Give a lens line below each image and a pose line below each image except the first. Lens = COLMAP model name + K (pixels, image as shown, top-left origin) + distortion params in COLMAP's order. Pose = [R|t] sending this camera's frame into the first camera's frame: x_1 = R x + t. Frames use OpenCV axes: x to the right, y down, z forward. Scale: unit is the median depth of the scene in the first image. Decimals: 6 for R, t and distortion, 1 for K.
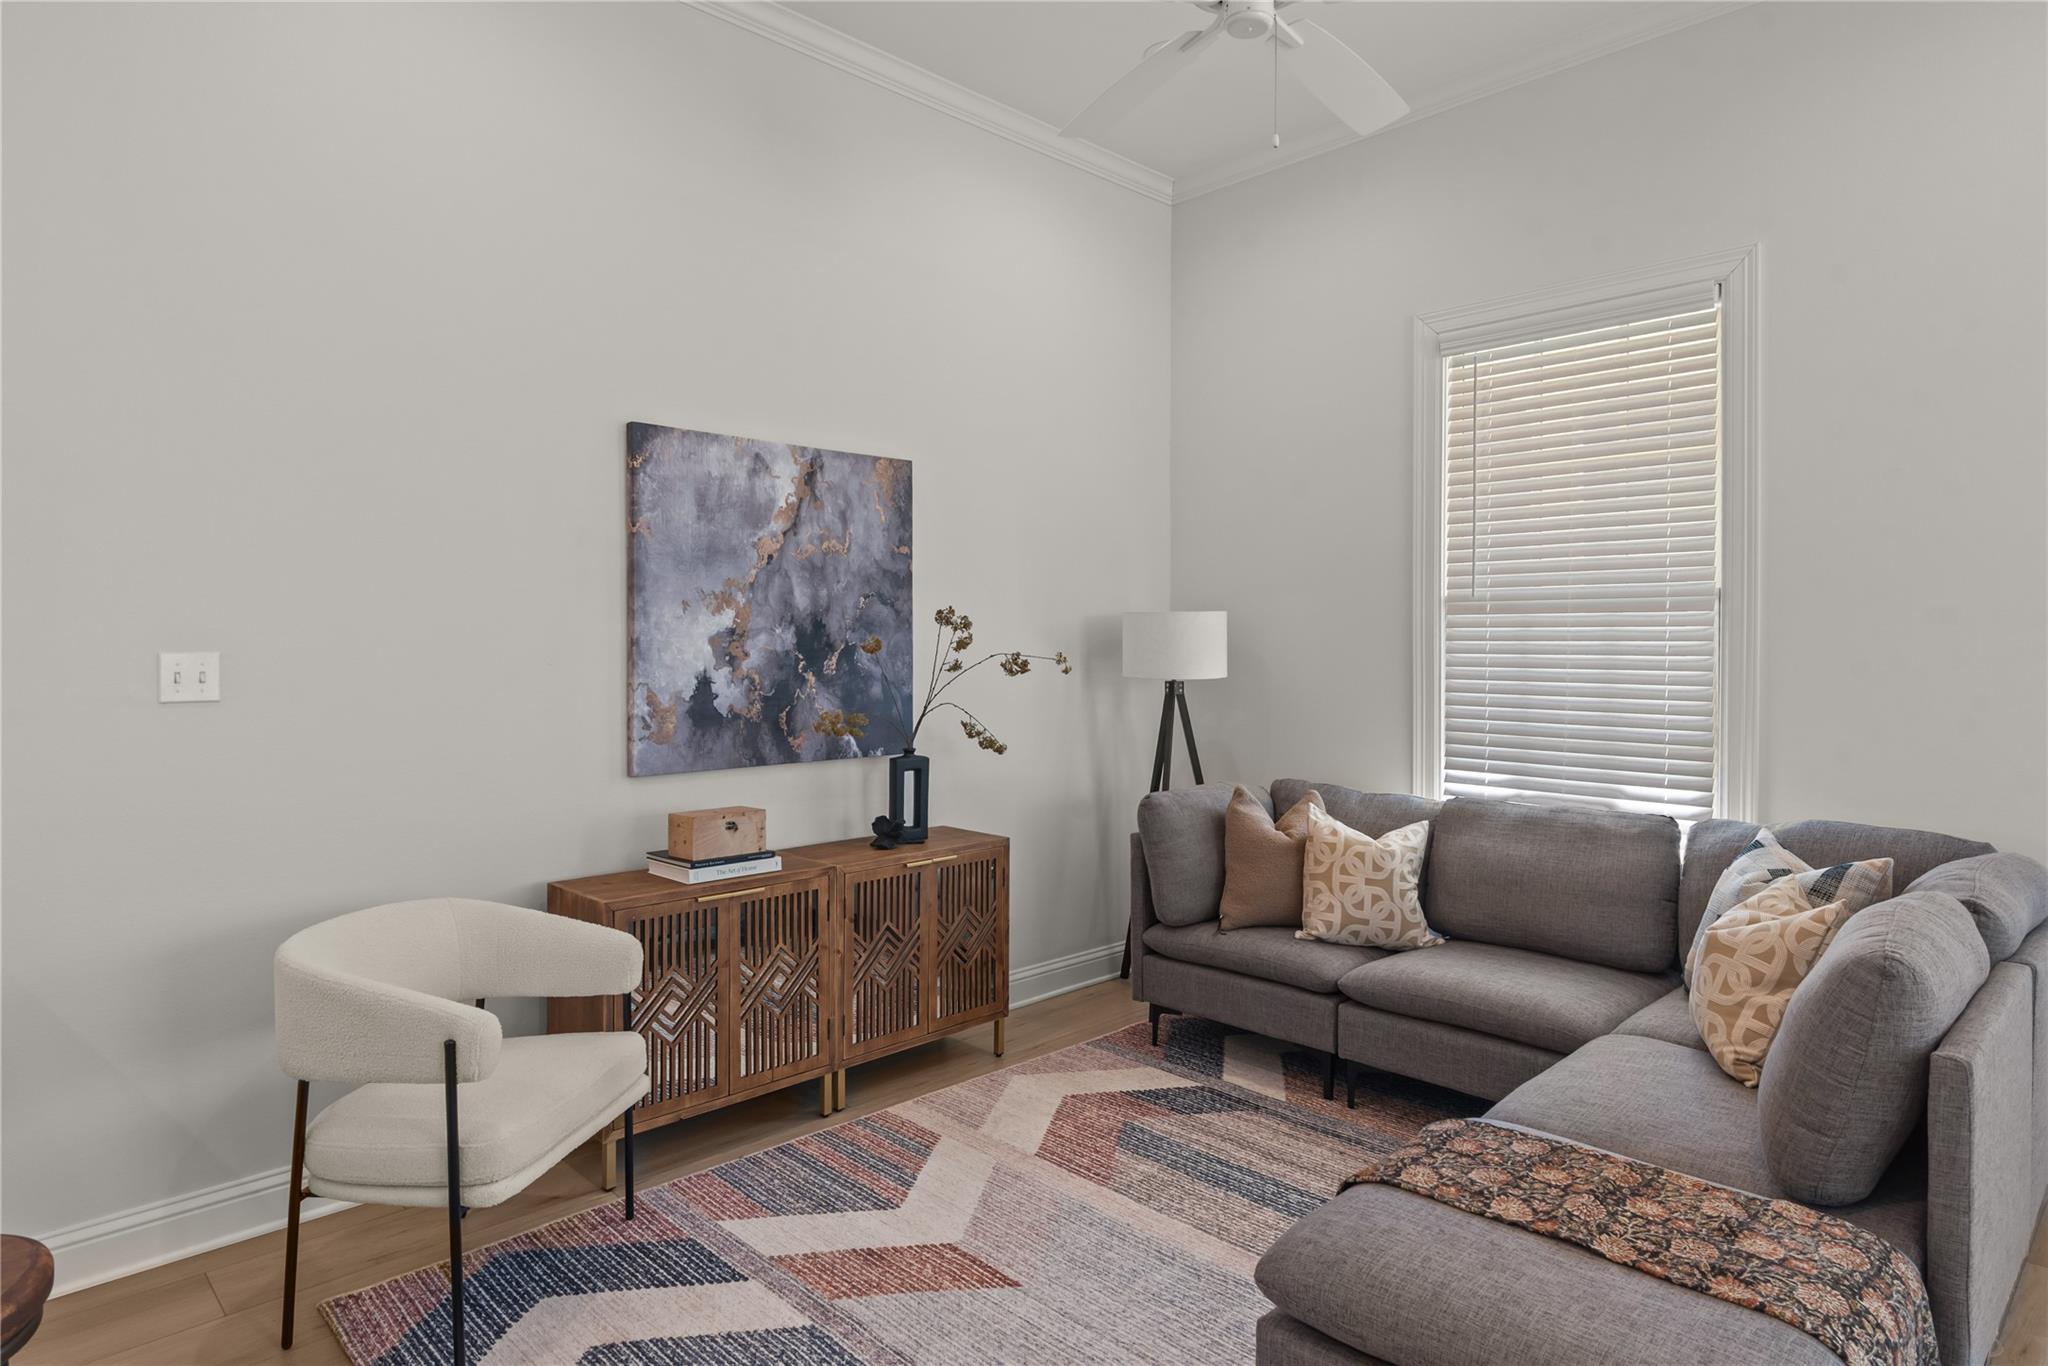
lens RADIAL K [[1162.8, 0, 1017.8], [0, 1162.8, 651.8], [0, 0, 1]] dist [0.001762, -0.001734]
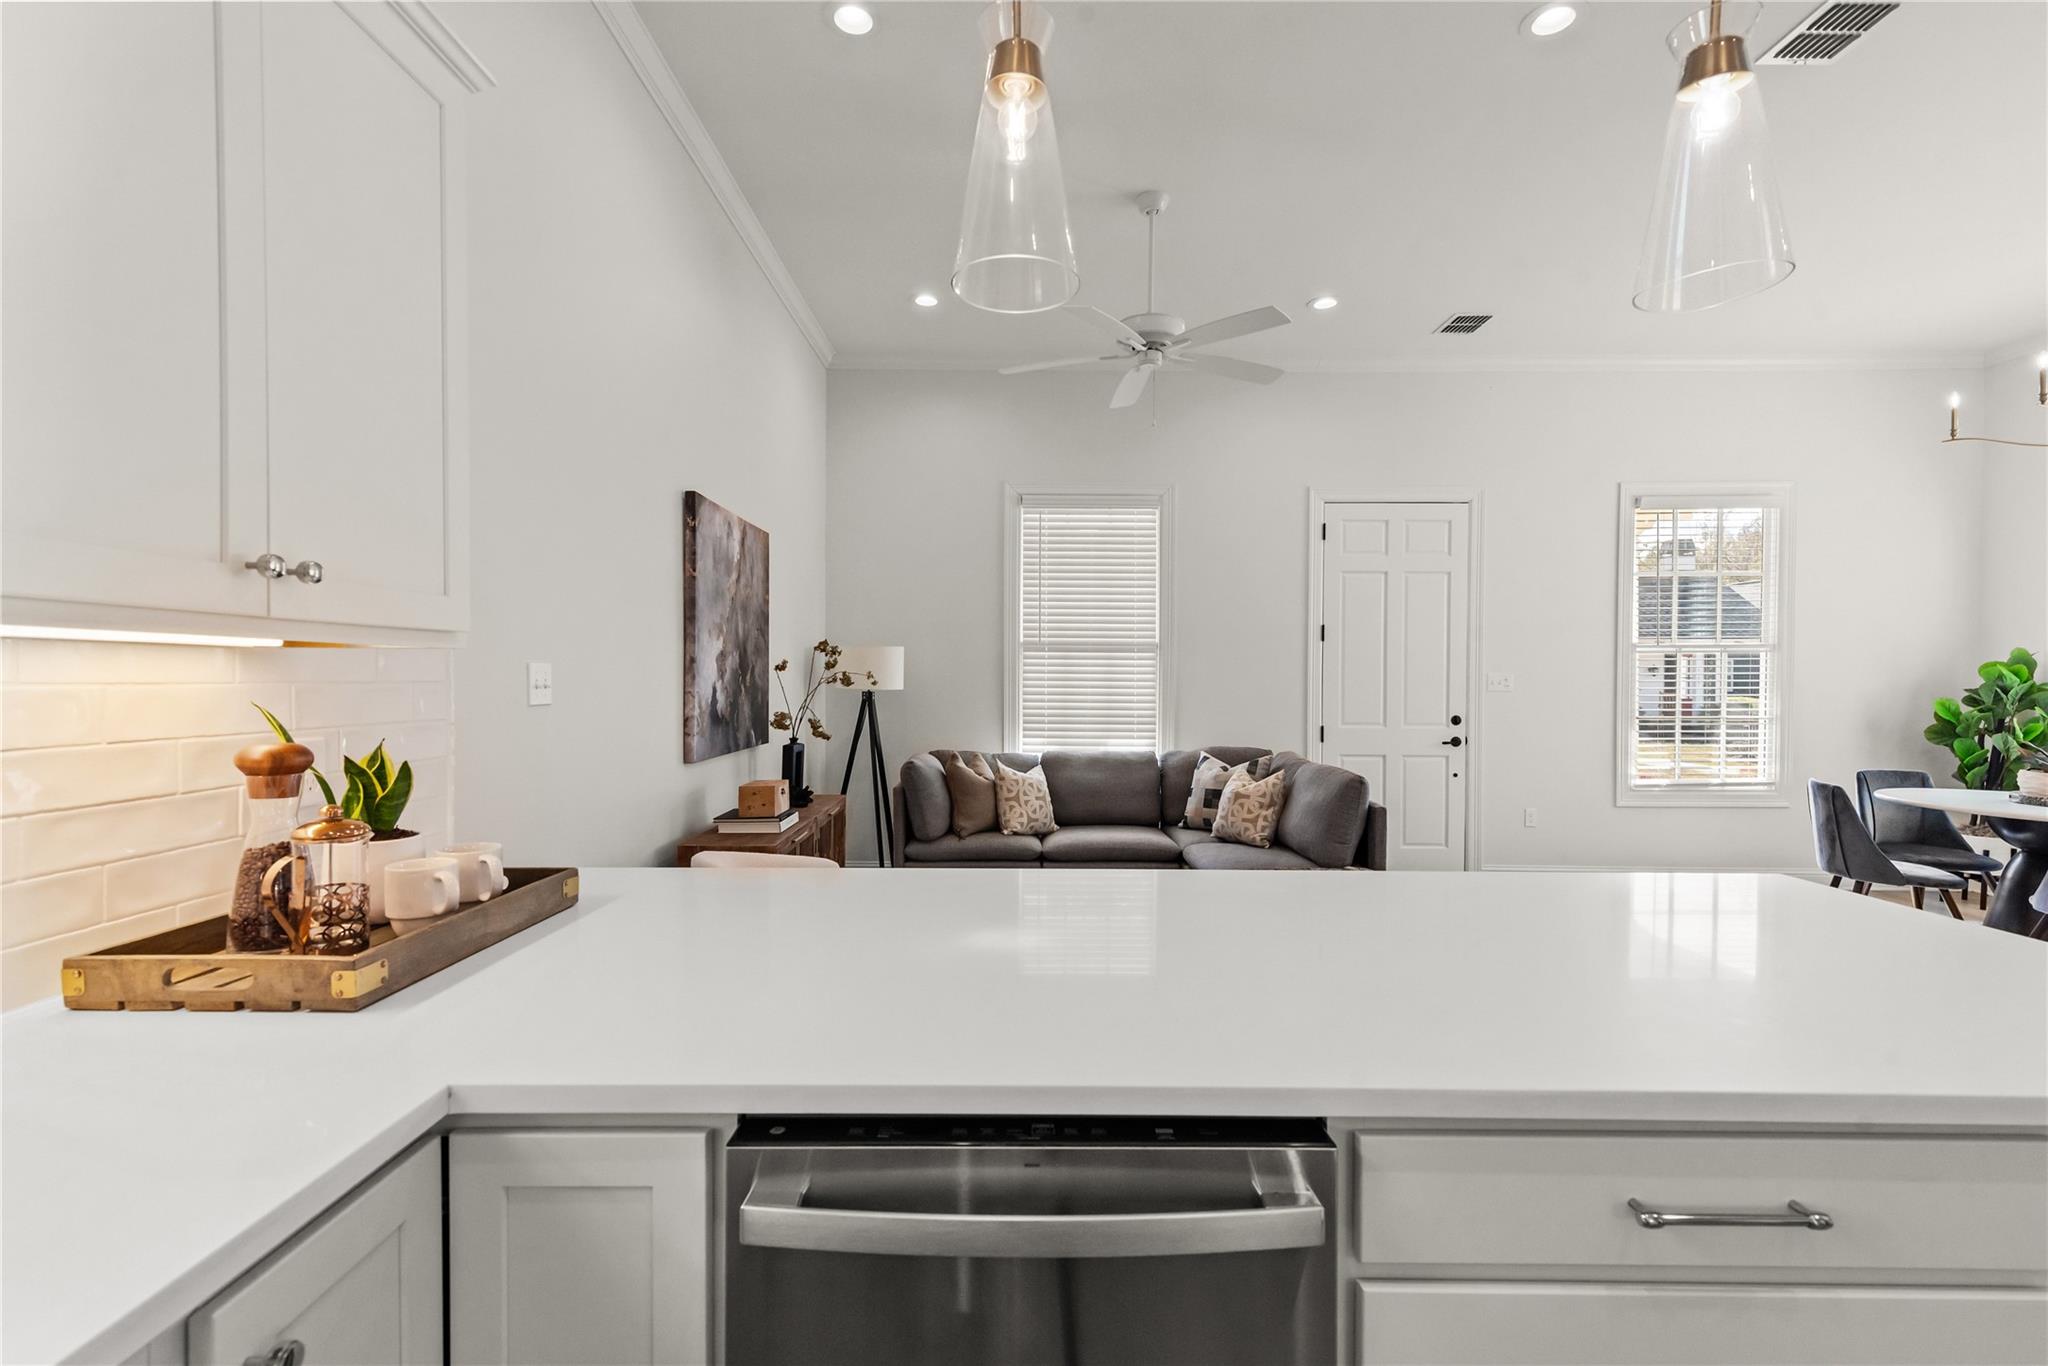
lens RADIAL K [[943.0, 0, 1049.6], [0, 943.0, 684.9], [0, 0, 1]] dist [0.013015, -0.000135]
pose [[0.675298, -0.004163, 0.737533, -0.776503], [0.001098, 0.999989, 0.004639, 0.013836], [-0.737544, -0.002323, 0.675295, -0.009929]]
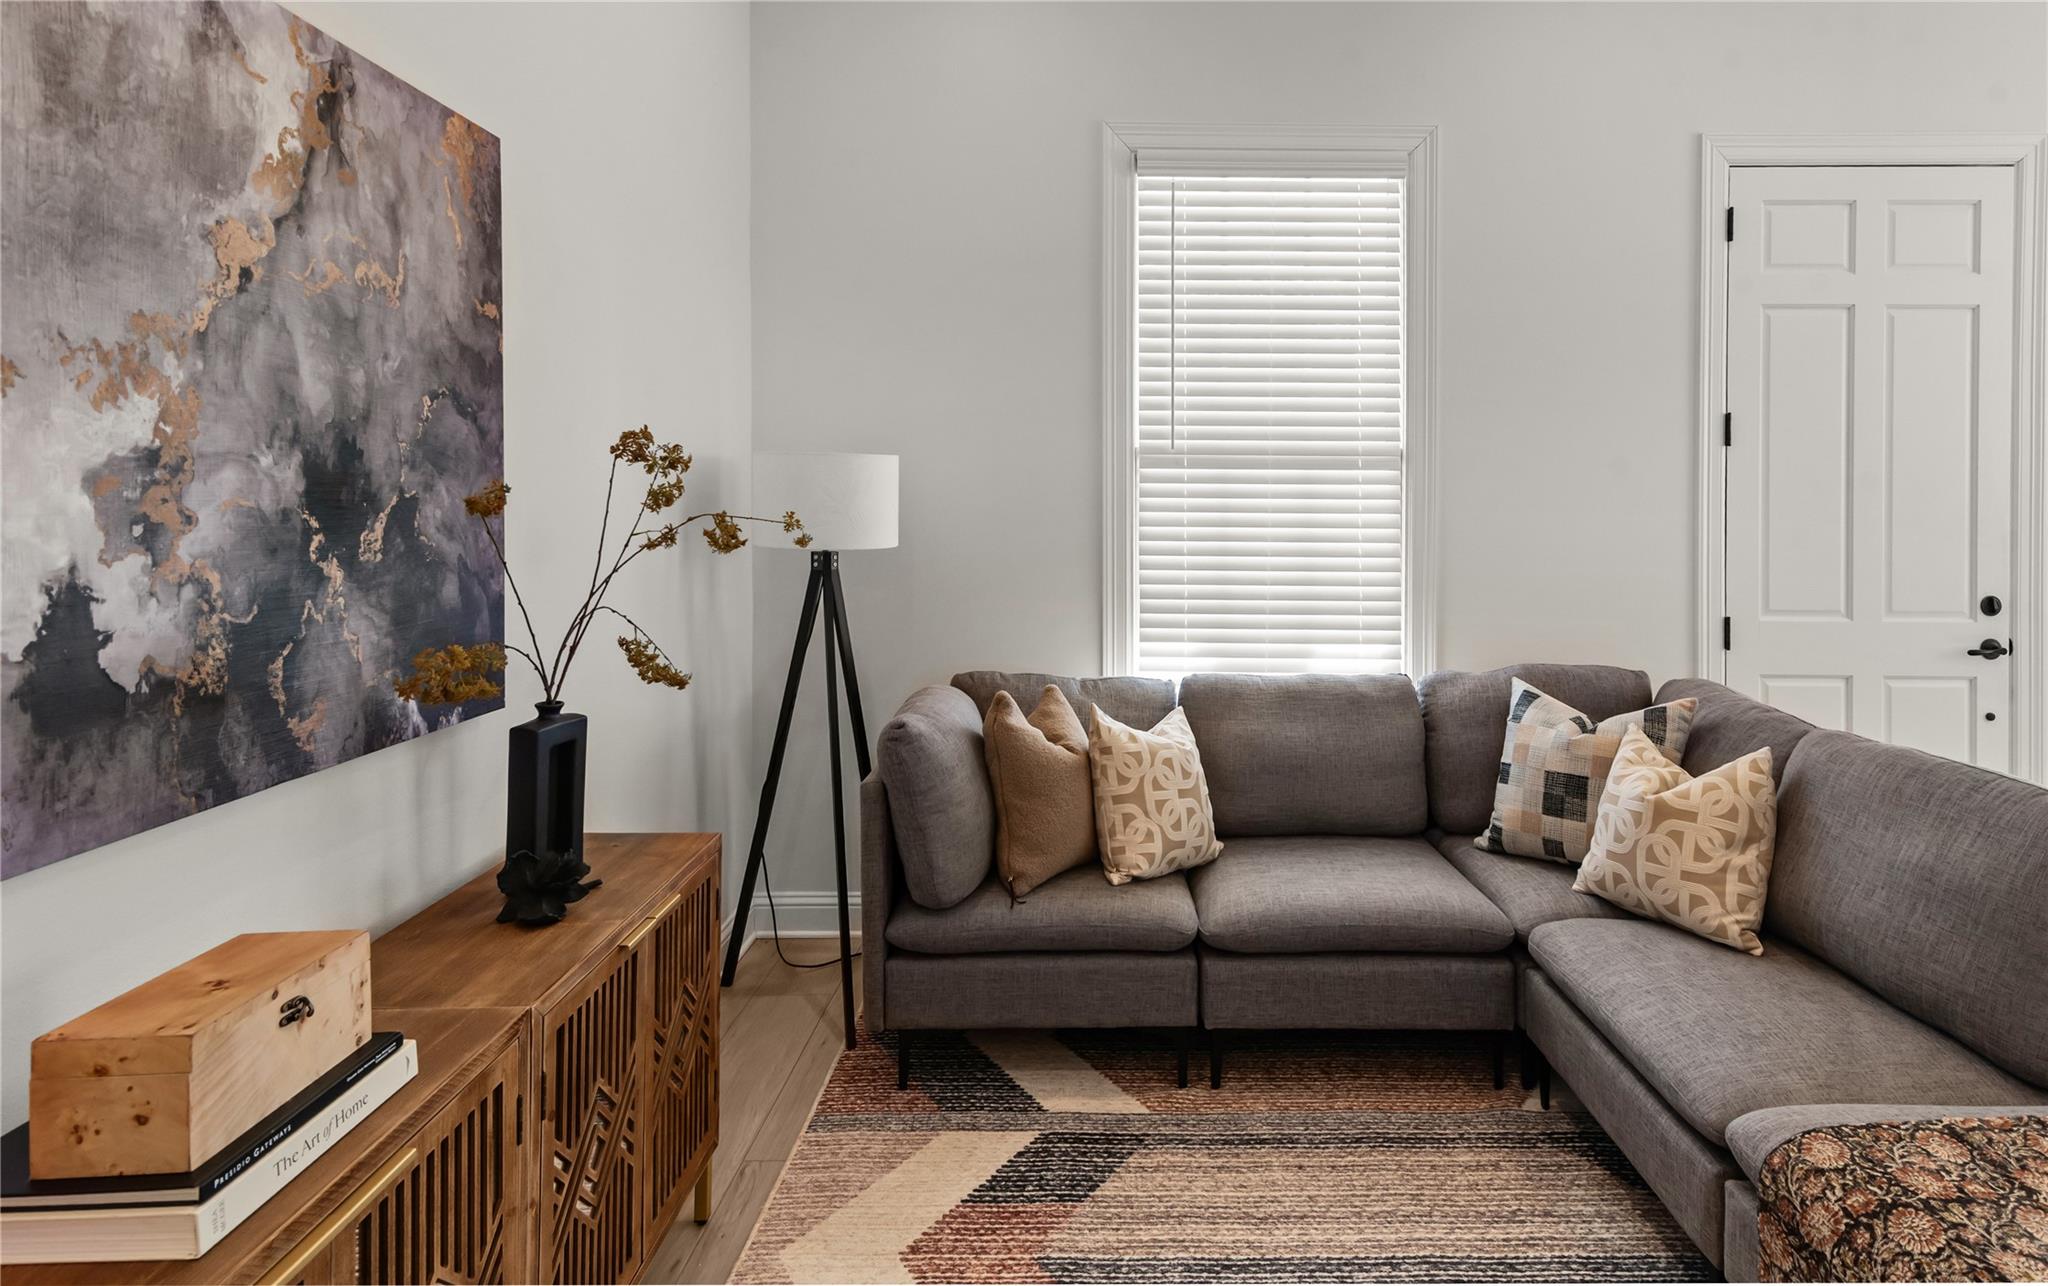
lens RADIAL K [[1064.6, 0, 1101.2], [0, 1064.6, 513.3], [0, 0, 1]] dist [0.015466, -0.000111]
pose [[0.680660, -0.003073, 0.732593, -0.285081], [0.000908, 0.999994, 0.003351, -0.000626], [-0.732599, -0.001616, 0.680659, 0.538051]]
